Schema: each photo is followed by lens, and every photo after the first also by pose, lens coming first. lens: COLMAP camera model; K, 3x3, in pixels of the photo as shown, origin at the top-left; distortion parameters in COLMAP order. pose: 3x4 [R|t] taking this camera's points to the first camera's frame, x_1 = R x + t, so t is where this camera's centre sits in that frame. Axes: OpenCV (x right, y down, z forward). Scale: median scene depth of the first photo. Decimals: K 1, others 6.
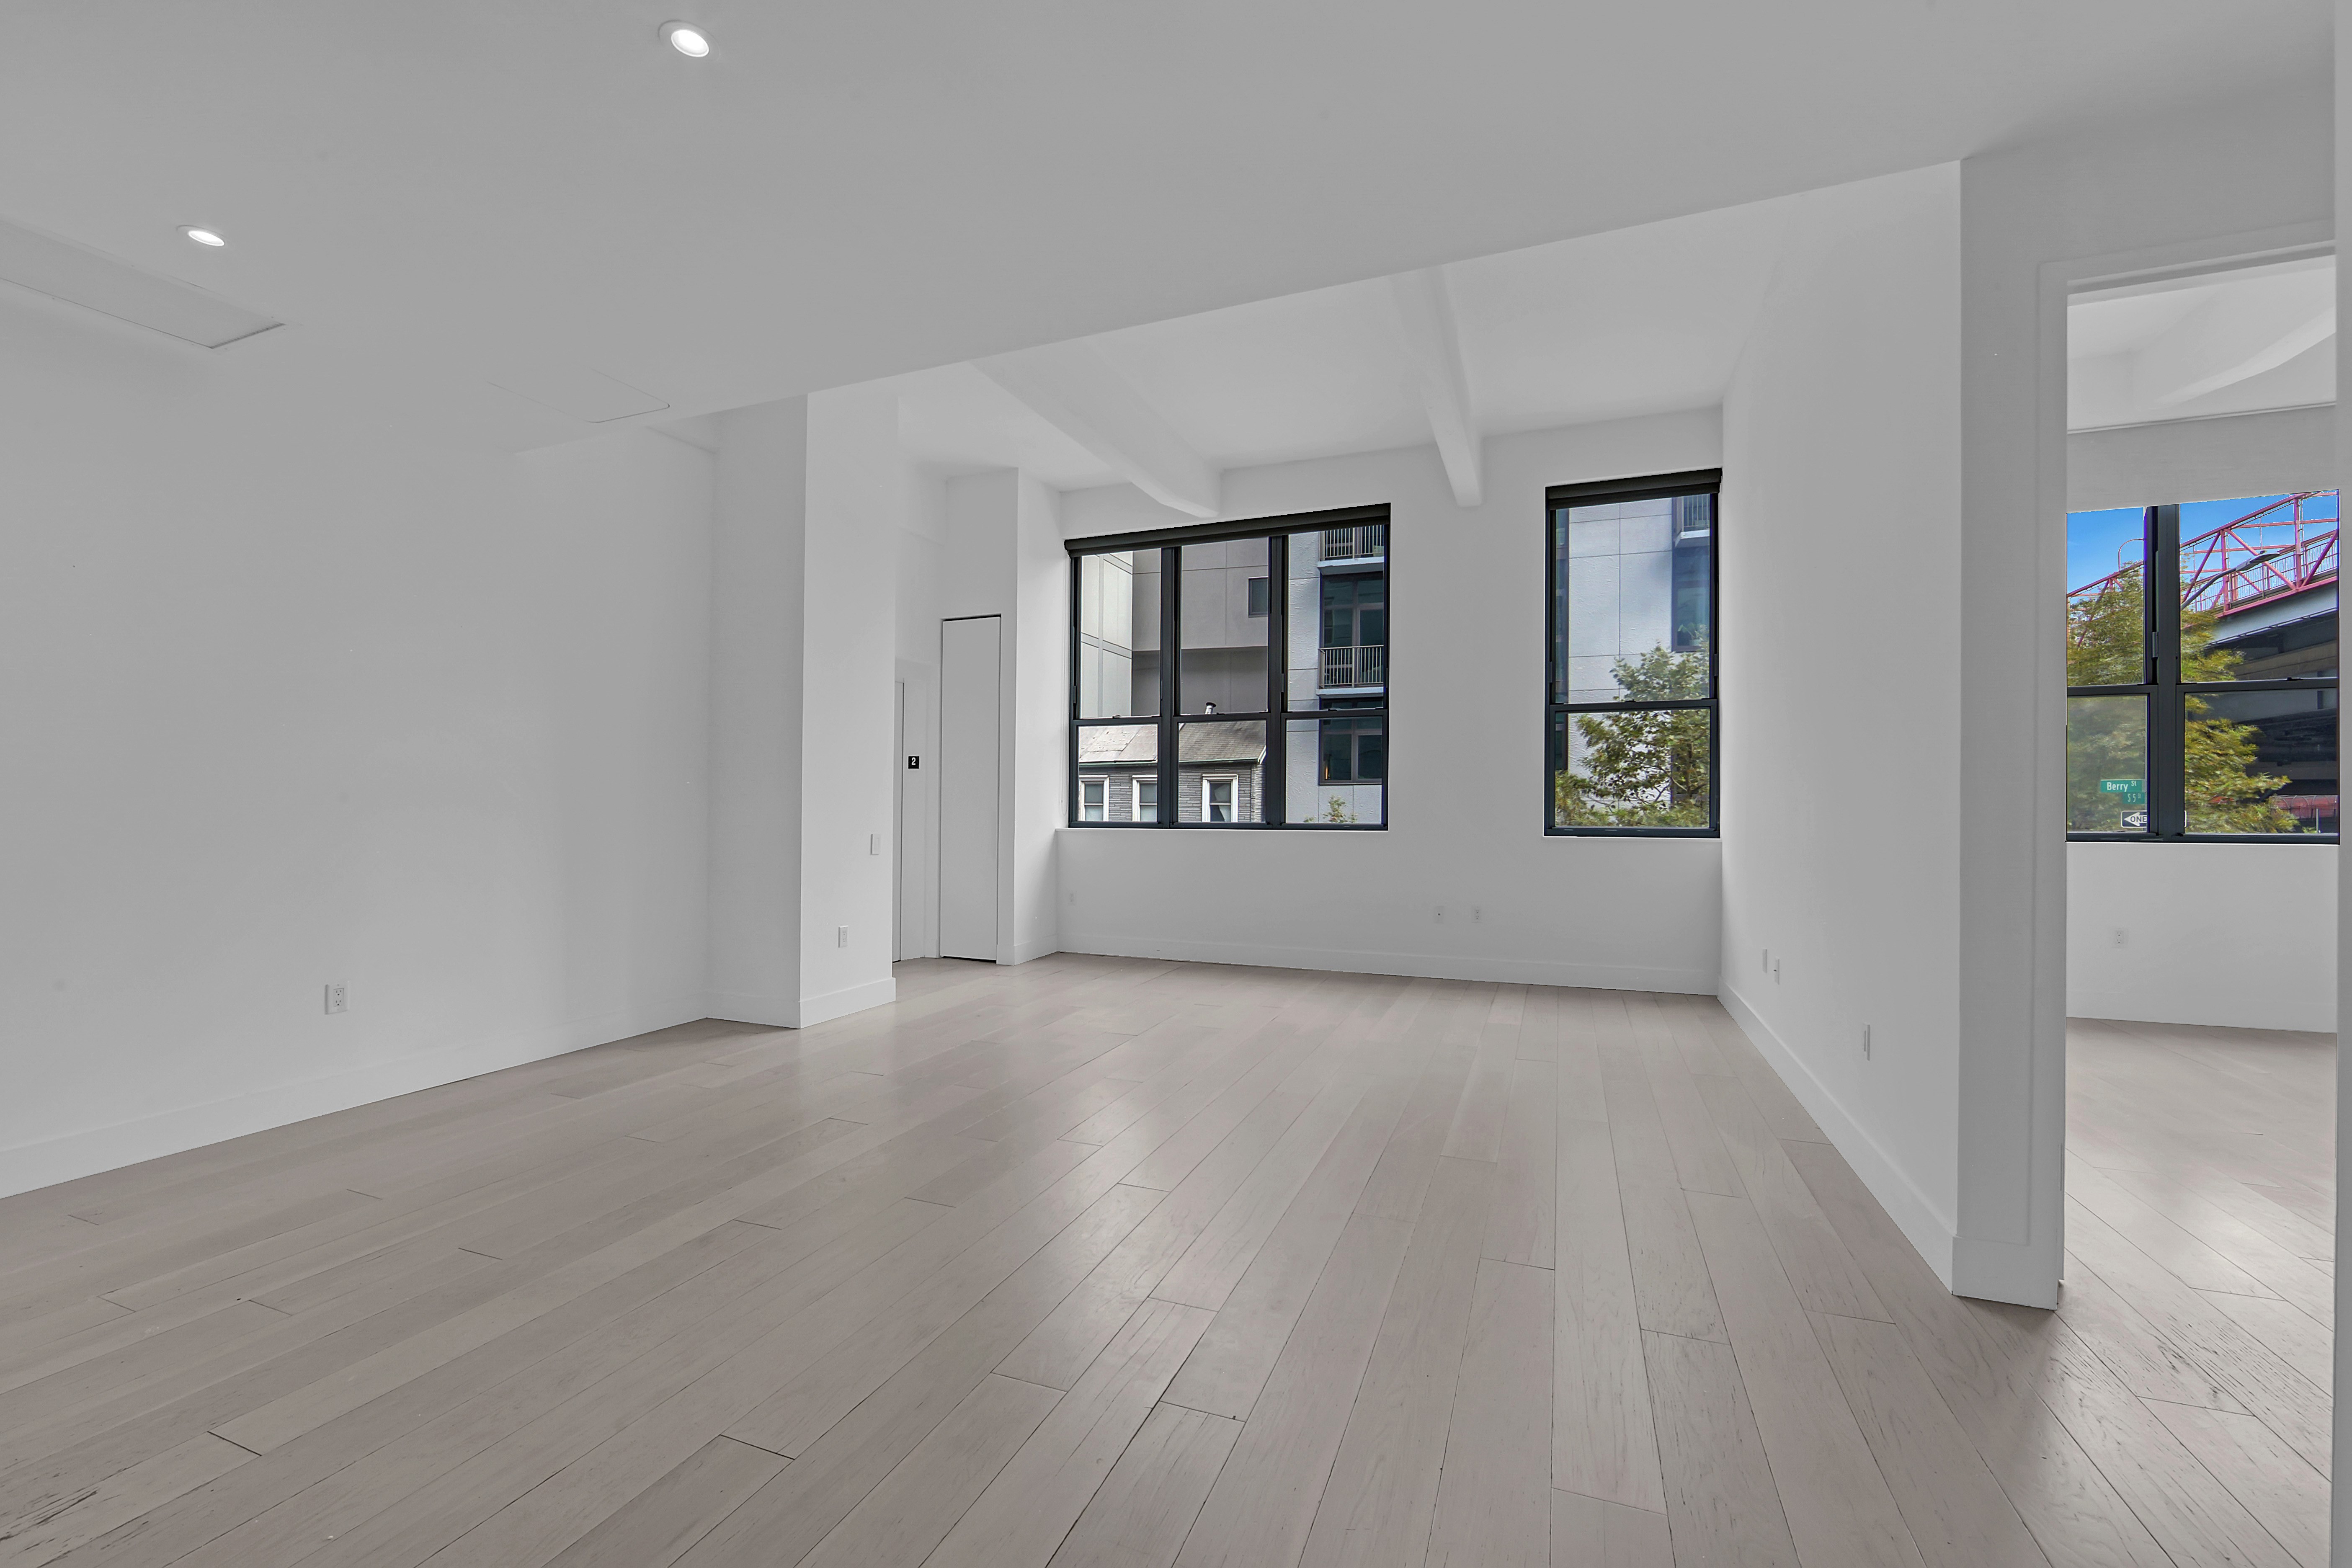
lens RADIAL K [[974.9, 0, 1152.0], [0, 974.9, 812.9], [0, 0, 1]] dist [-0.021259, 0.000100]
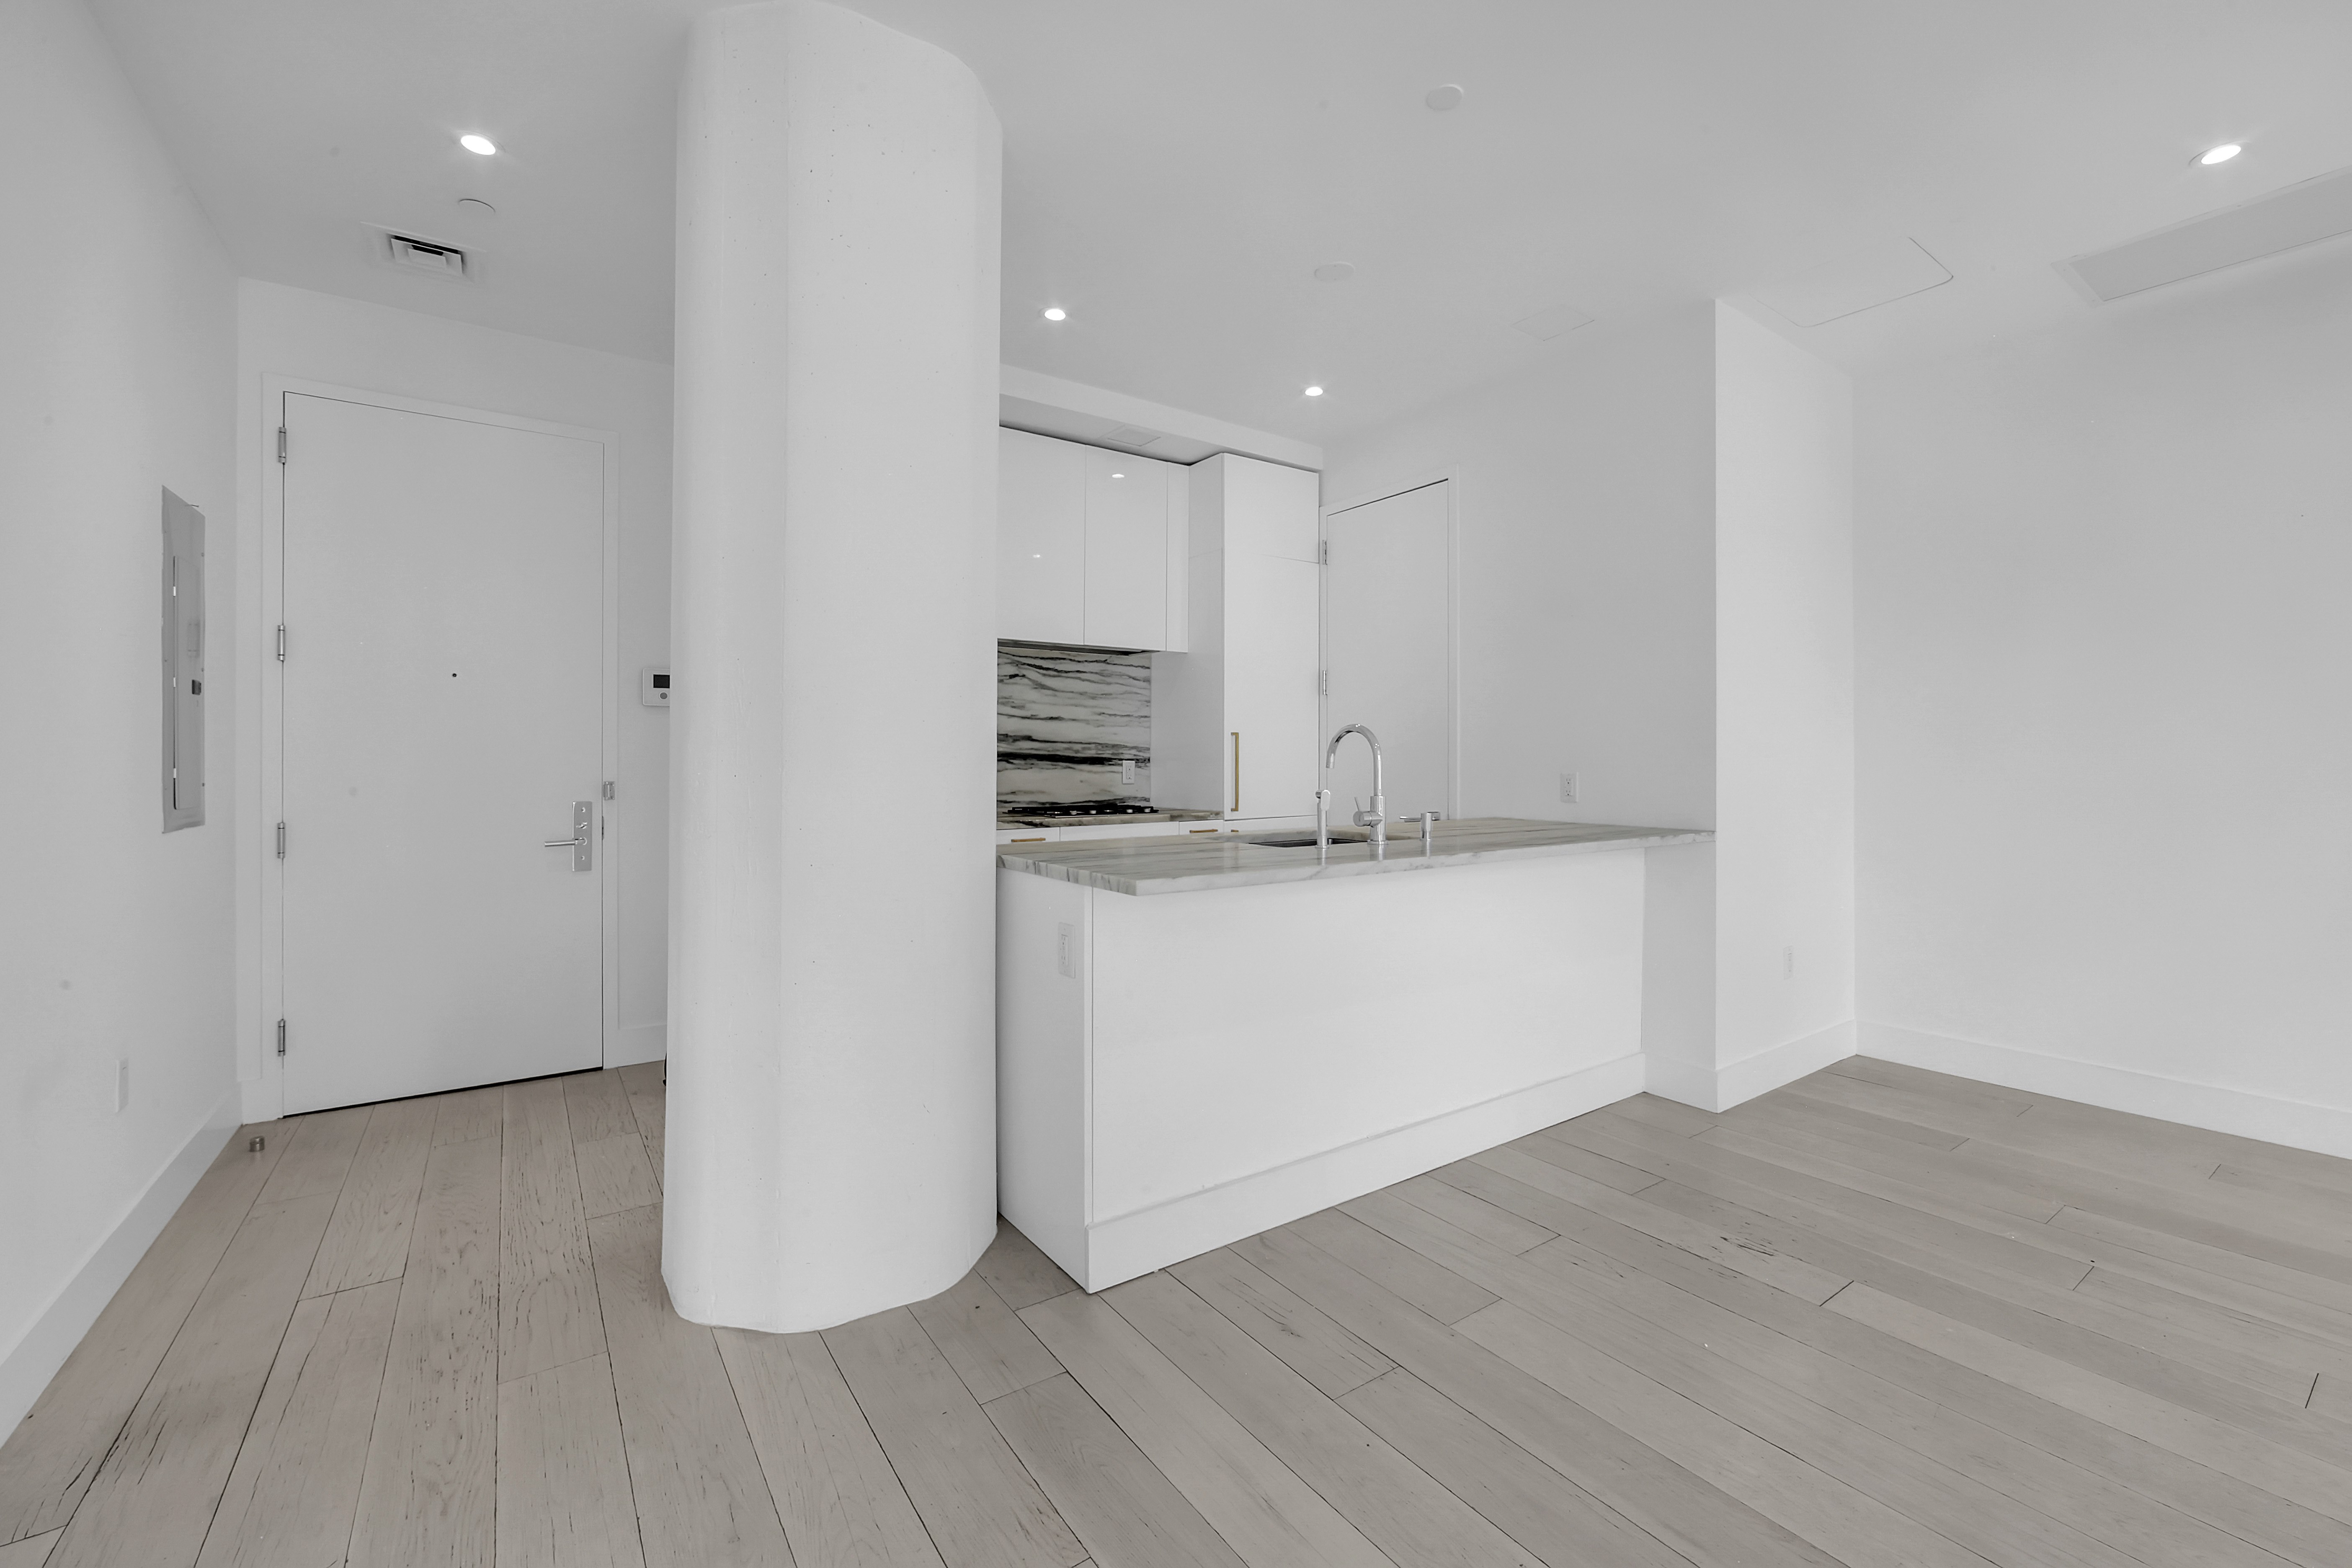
lens RADIAL K [[967.1, 0, 1193.9], [0, 967.1, 759.2], [0, 0, 1]] dist [-0.013651, 0.000395]
pose [[-0.529271, 0.003962, -0.848443, 0.056978], [-0.014638, 0.999798, 0.013800, -0.001591], [0.848326, 0.019723, -0.529106, 0.110129]]
